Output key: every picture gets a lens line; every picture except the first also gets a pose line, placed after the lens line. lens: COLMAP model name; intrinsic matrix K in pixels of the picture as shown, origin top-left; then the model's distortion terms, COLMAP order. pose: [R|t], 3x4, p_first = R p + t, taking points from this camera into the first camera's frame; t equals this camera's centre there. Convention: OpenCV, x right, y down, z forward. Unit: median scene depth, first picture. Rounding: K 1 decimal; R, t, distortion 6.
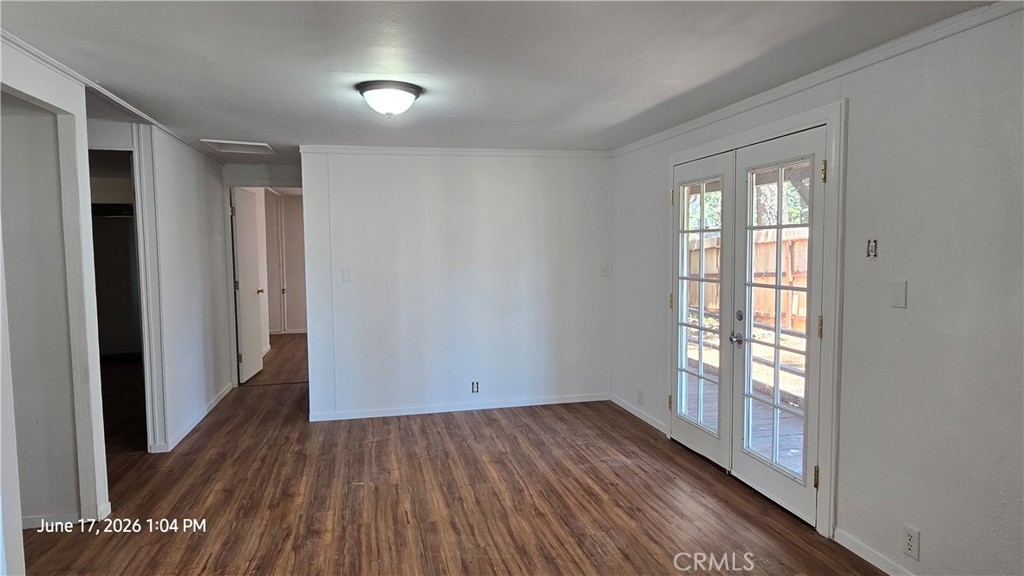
lens RADIAL K [[604.6, 0, 512.6], [0, 604.6, 283.6], [0, 0, 1]] dist [0.002966, 0.000527]
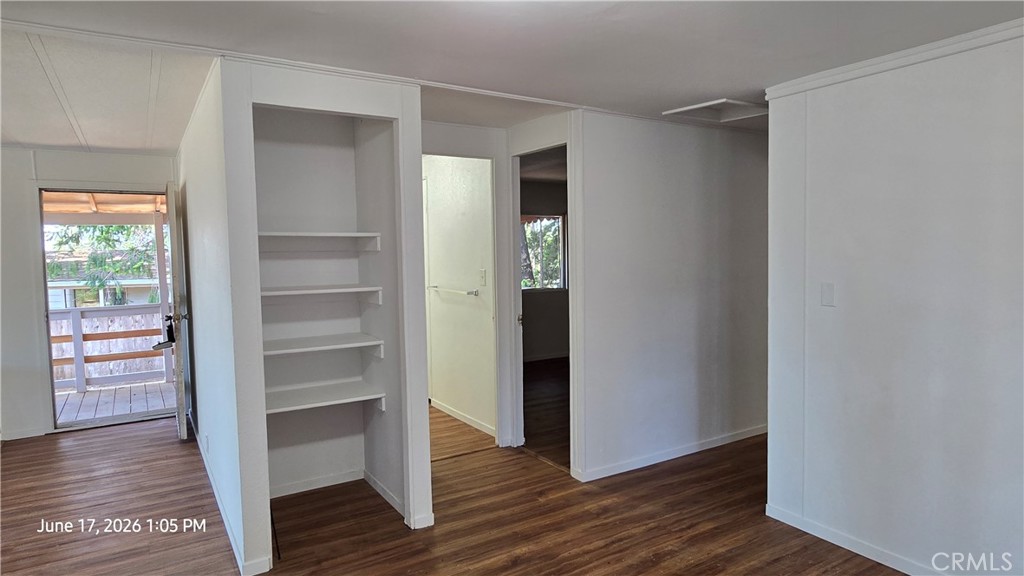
lens RADIAL K [[609.4, 0, 517.0], [0, 609.4, 287.1], [0, 0, 1]] dist [0.021659, 0.001265]
pose [[0.328073, 0.068960, -0.942132, 0.213243], [-0.047921, 0.997263, 0.056308, -0.048051], [0.943436, 0.026675, 0.330480, 0.616704]]
